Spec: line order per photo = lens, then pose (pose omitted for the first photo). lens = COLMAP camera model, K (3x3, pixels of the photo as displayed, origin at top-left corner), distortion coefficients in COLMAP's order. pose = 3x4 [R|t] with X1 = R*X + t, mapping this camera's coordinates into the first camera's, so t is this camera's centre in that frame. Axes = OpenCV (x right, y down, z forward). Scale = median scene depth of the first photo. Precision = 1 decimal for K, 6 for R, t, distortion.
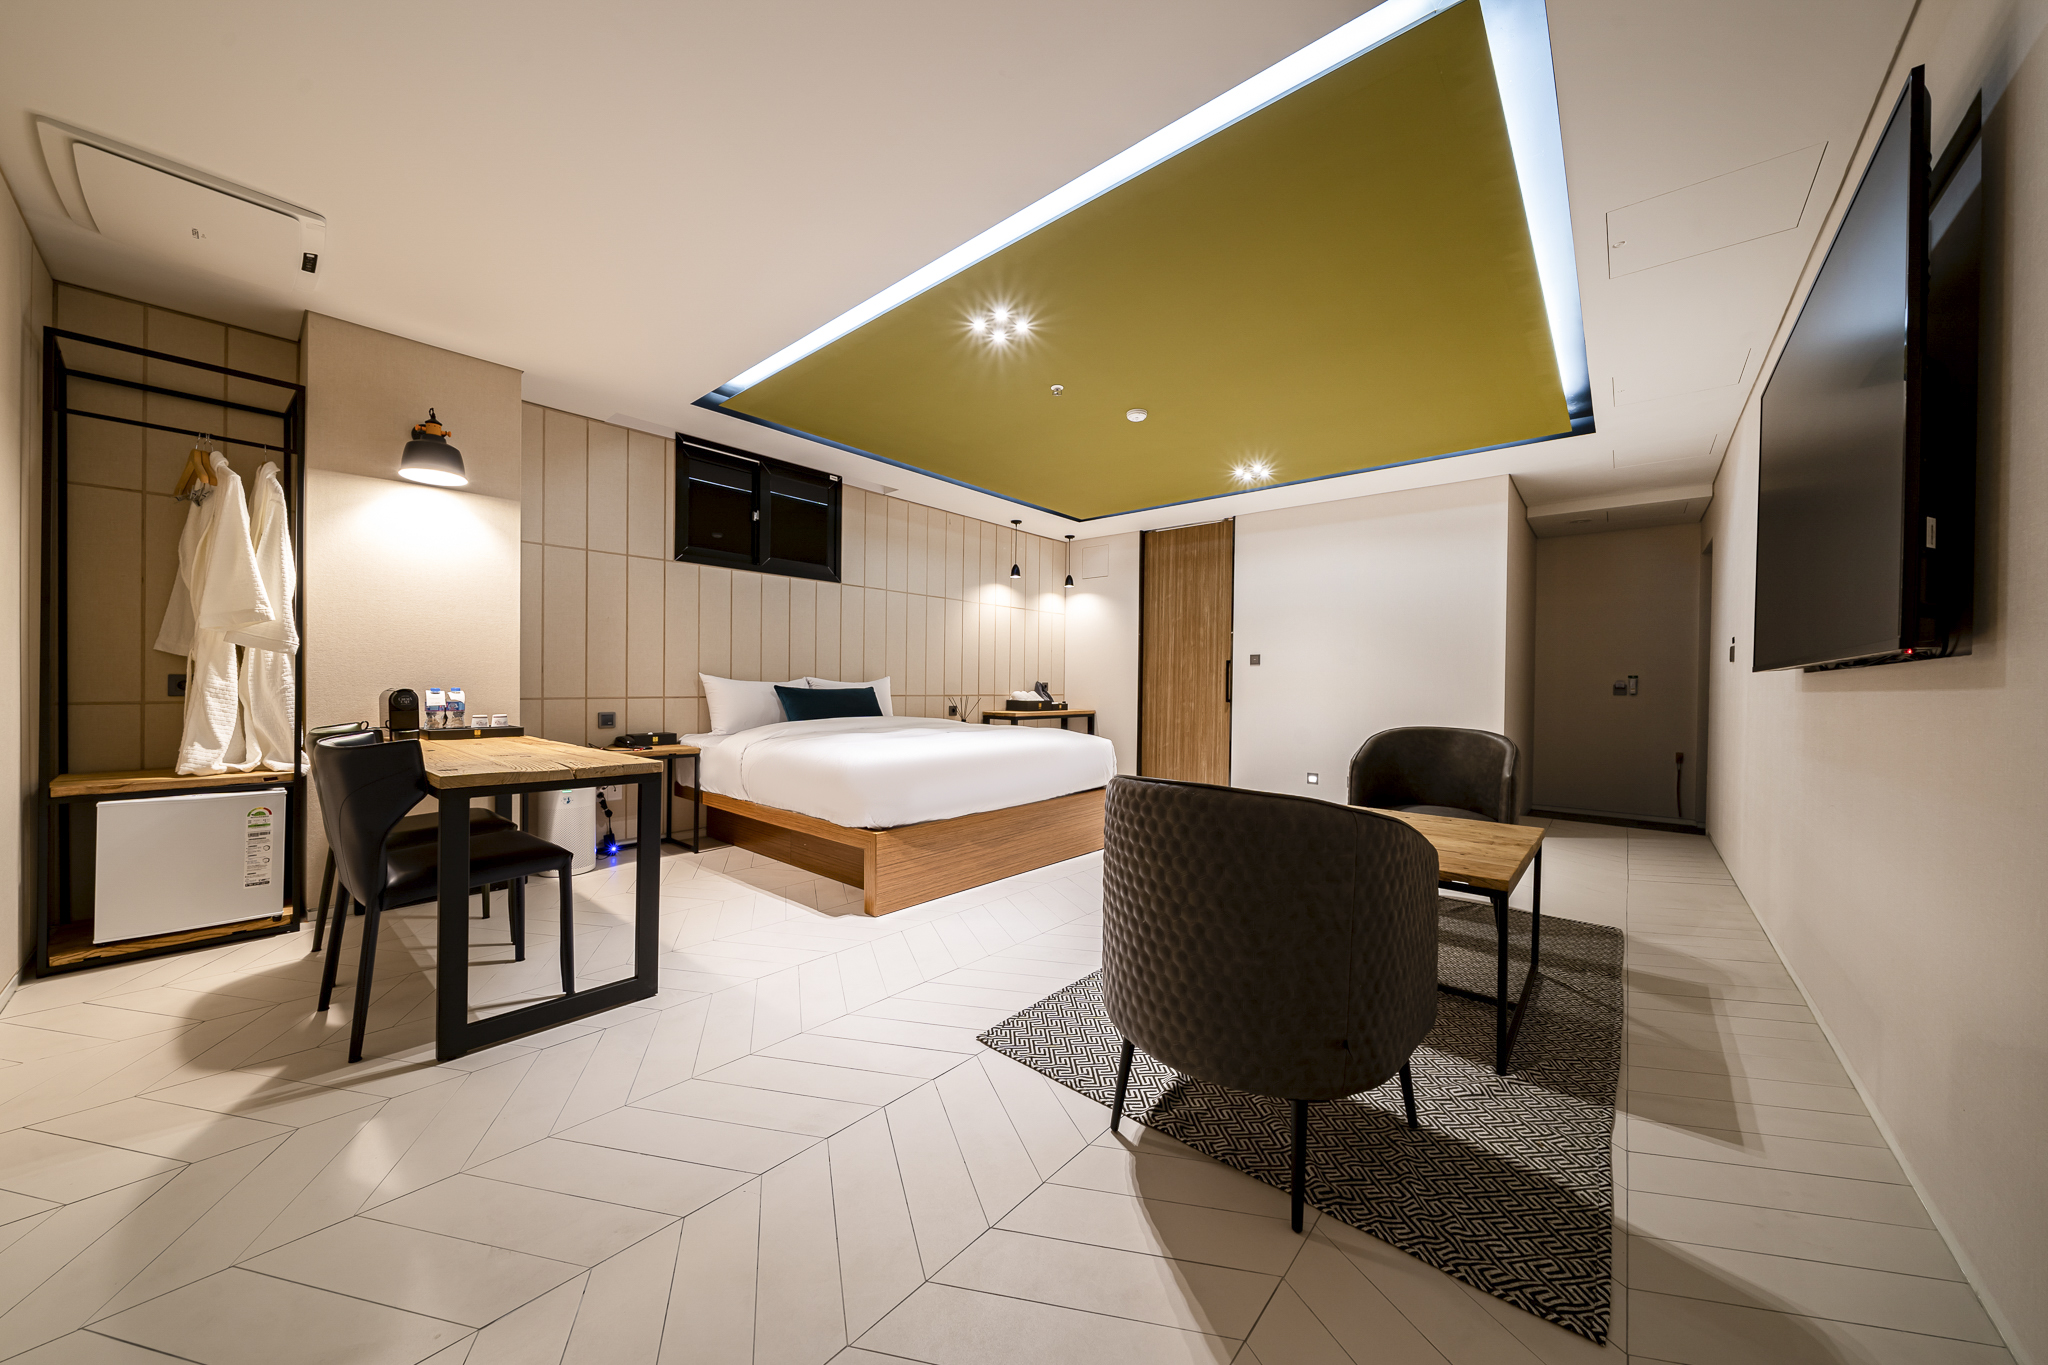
lens RADIAL K [[698.3, 0, 1020.4], [0, 698.3, 688.7], [0, 0, 1]] dist [-0.009344, -0.000028]
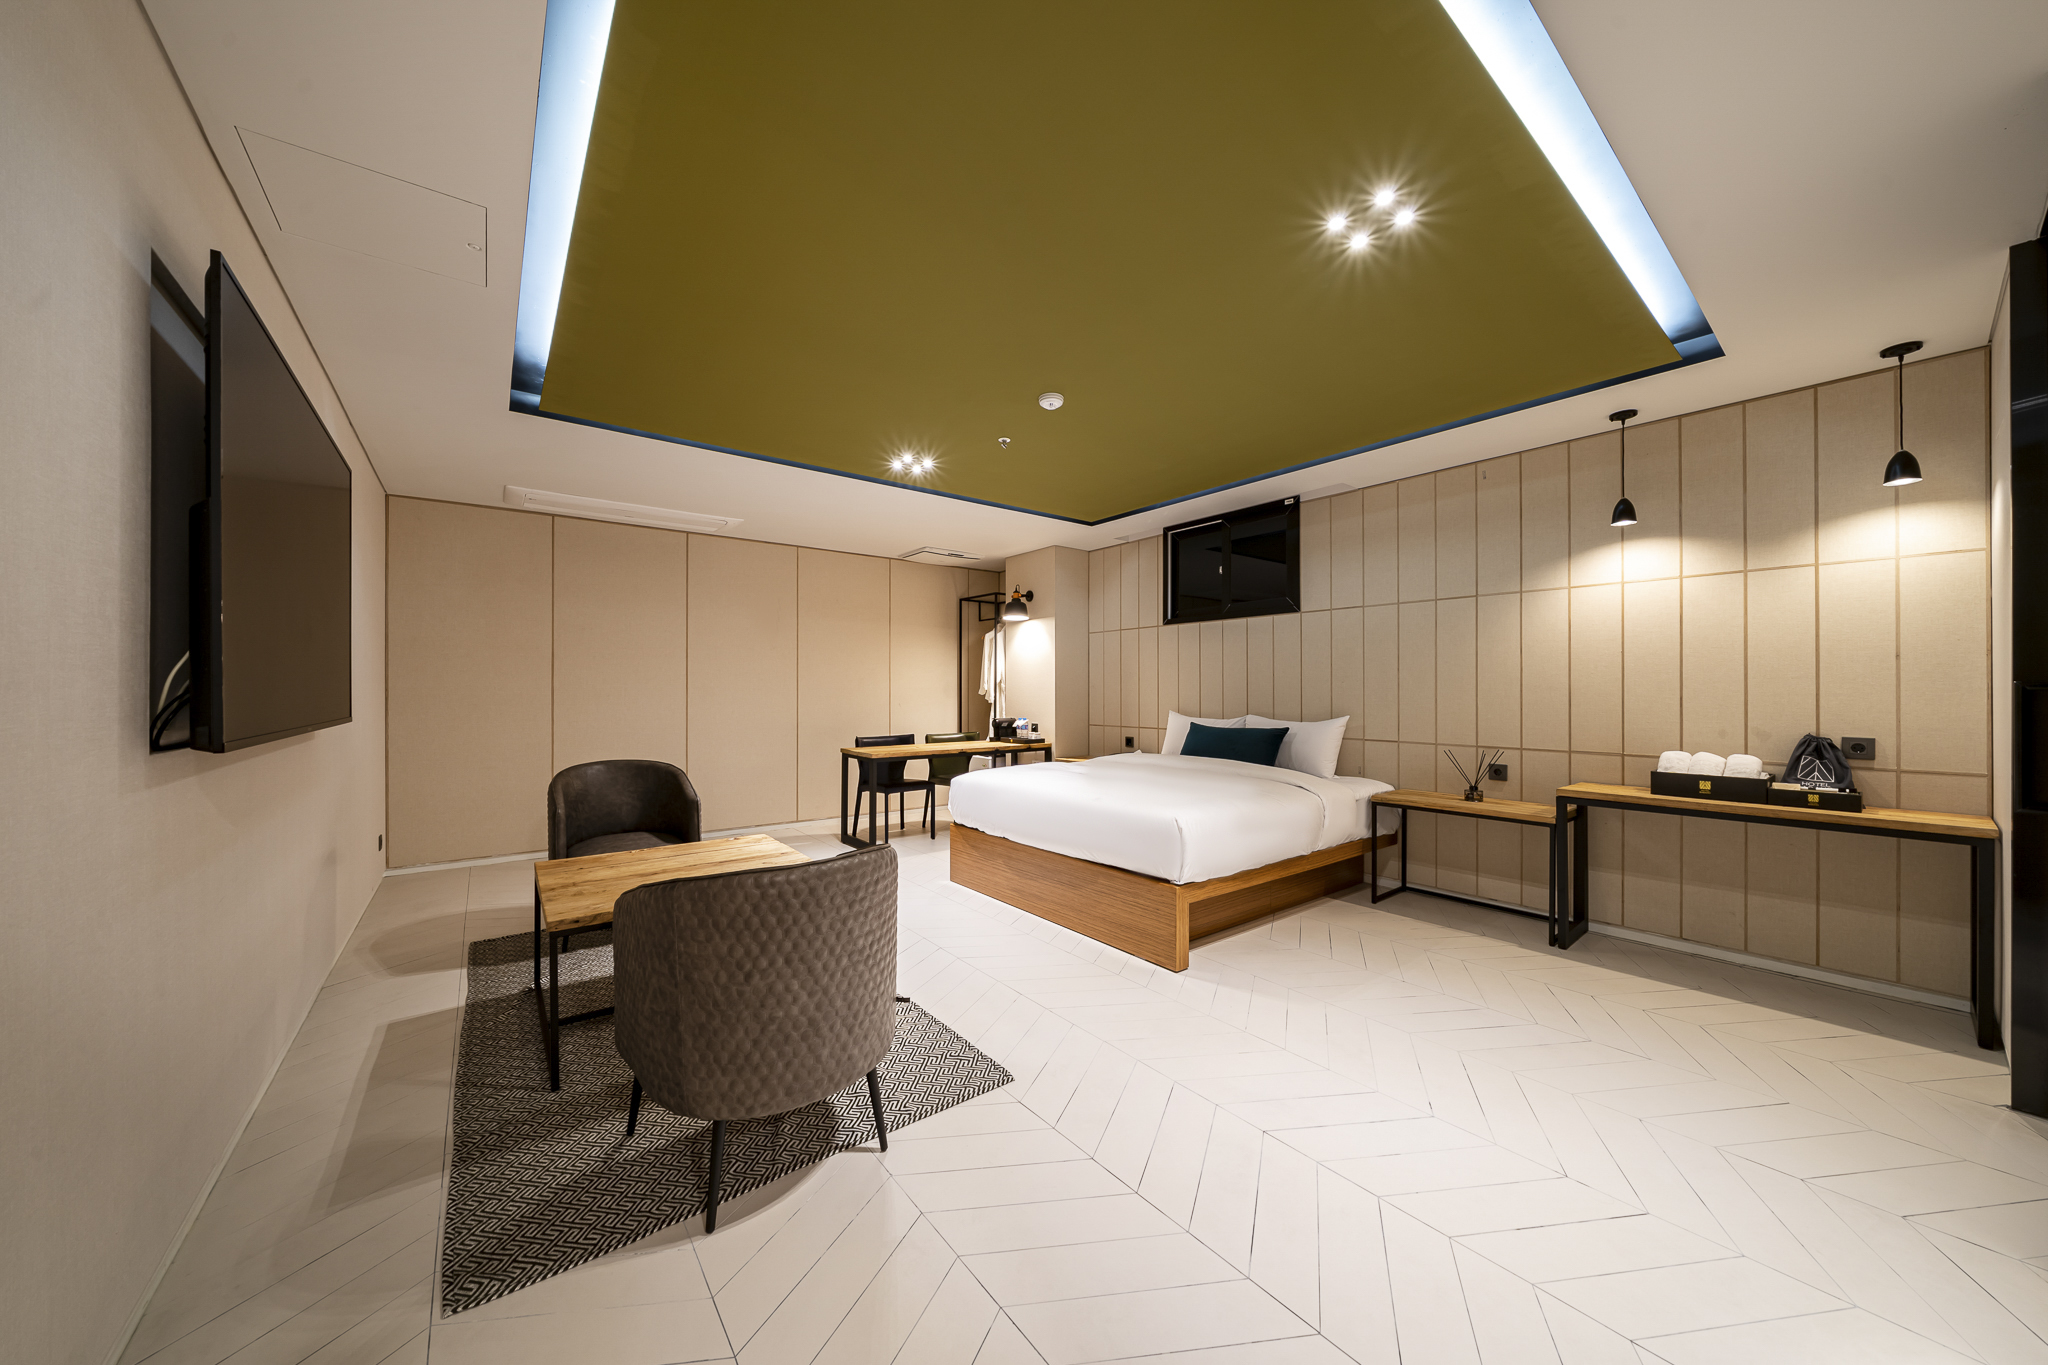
lens RADIAL K [[698.3, 0, 1020.4], [0, 698.3, 688.7], [0, 0, 1]] dist [-0.009344, -0.000028]
pose [[-0.196864, -0.015315, -0.980311, 0.941977], [-0.010427, 0.999854, -0.013527, -0.047470], [0.980375, 0.007559, -0.196995, 1.104837]]
